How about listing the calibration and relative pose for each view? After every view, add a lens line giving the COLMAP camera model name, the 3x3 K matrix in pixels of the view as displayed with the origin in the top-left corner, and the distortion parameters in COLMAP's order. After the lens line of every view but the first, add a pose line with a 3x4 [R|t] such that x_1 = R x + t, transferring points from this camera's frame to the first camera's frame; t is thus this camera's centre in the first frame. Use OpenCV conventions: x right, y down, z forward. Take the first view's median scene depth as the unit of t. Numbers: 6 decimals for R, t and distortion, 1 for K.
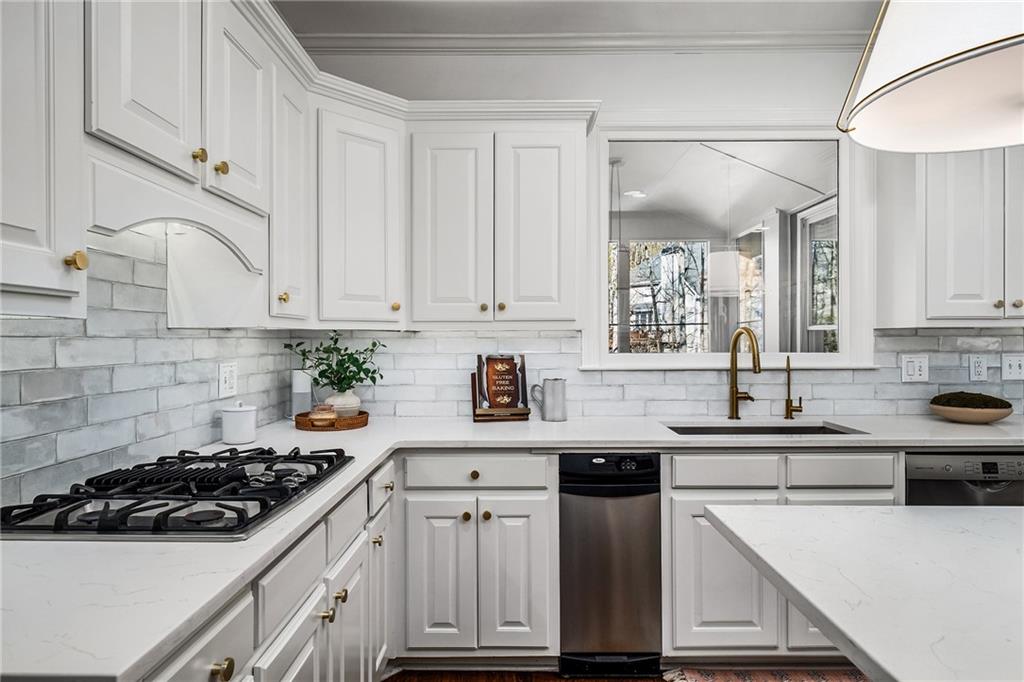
lens RADIAL K [[609.3, 0, 504.8], [0, 609.3, 339.4], [0, 0, 1]] dist [0.001279, 0.004005]
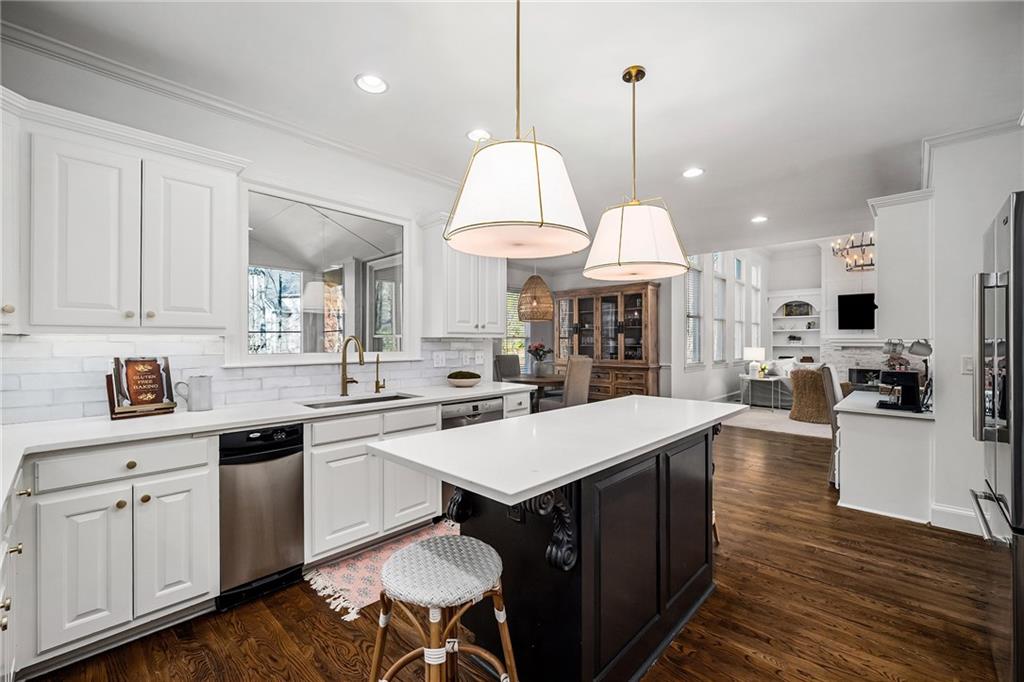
lens RADIAL K [[431.7, 0, 515.7], [0, 431.7, 345.6], [0, 0, 1]] dist [0.008426, -0.000286]
pose [[0.677989, -0.002327, 0.735068, -0.138666], [-0.002022, 0.999985, 0.005030, -0.001482], [-0.735069, -0.004896, 0.677975, -0.049227]]
